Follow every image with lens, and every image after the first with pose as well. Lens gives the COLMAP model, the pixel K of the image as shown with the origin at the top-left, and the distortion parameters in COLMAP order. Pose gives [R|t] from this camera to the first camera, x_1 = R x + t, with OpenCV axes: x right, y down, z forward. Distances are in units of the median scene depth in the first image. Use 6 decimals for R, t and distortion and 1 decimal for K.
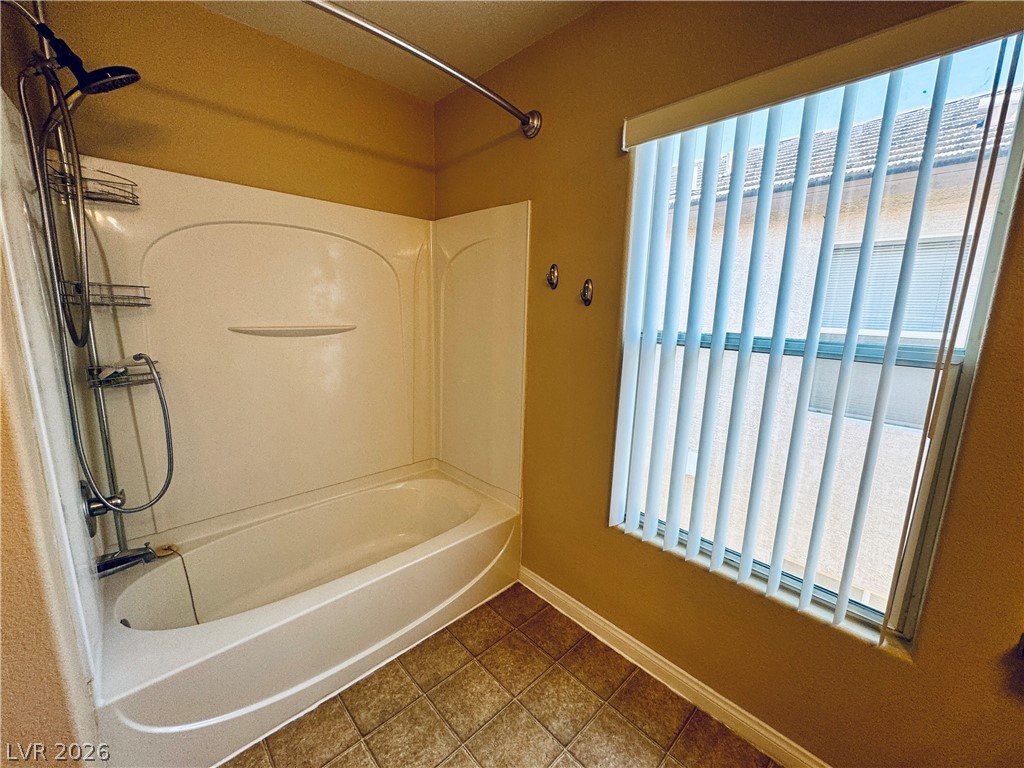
lens RADIAL K [[409.1, 0, 510.6], [0, 409.1, 382.3], [0, 0, 1]] dist [-0.001950, 0.000551]
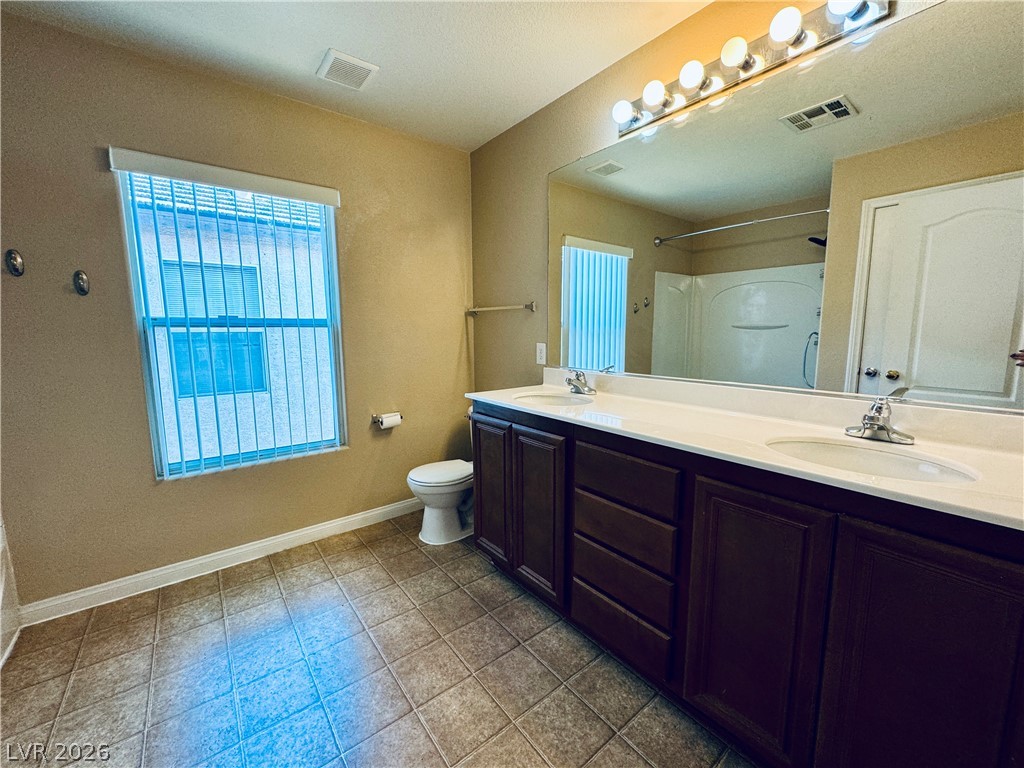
lens RADIAL K [[409.1, 0, 510.6], [0, 409.1, 382.3], [0, 0, 1]] dist [-0.001950, 0.000551]
pose [[0.093461, -0.152487, 0.983876, -0.913121], [0.185177, 0.973621, 0.133307, 0.113862], [-0.978251, 0.169732, 0.119233, -0.212799]]
